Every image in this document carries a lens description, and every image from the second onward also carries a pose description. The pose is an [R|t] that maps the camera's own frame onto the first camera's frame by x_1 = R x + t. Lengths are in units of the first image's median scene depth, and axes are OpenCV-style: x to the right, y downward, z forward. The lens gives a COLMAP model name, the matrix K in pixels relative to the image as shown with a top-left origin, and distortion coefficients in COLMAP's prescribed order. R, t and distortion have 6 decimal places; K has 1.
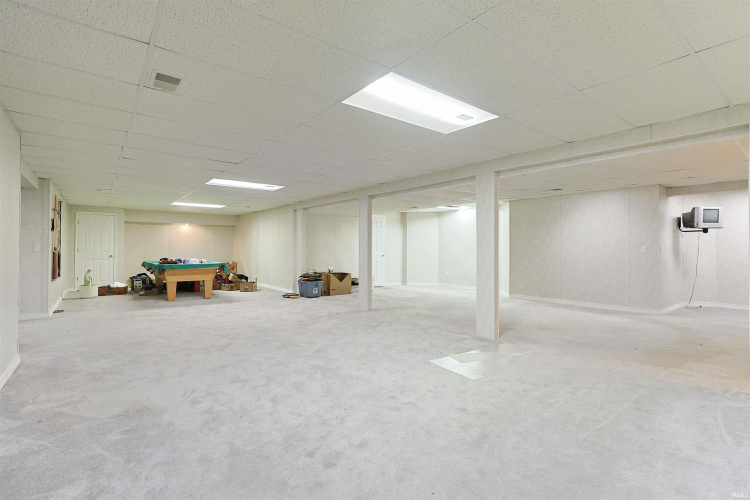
lens RADIAL K [[367.9, 0, 380.6], [0, 367.9, 246.9], [0, 0, 1]] dist [-0.010904, 0.011671]
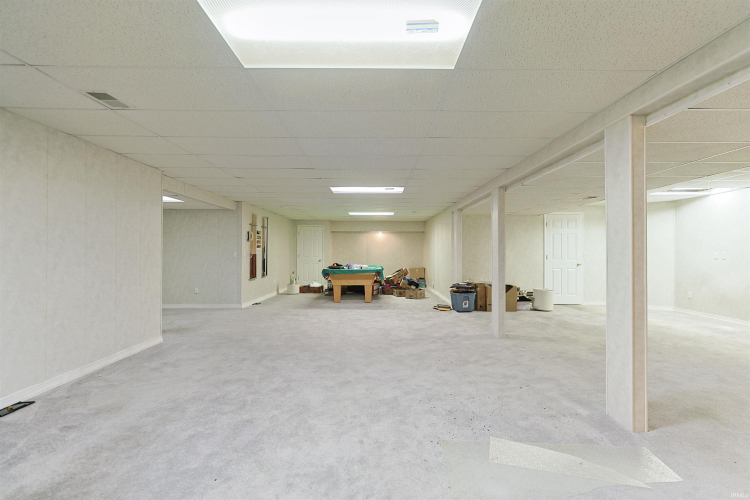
lens RADIAL K [[367.9, 0, 380.6], [0, 367.9, 246.9], [0, 0, 1]] dist [-0.010904, 0.011671]
pose [[0.781707, -0.009913, -0.623567, 0.216676], [0.002704, 0.999918, -0.012506, -0.005133], [0.623640, 0.008090, 0.781670, 0.217560]]
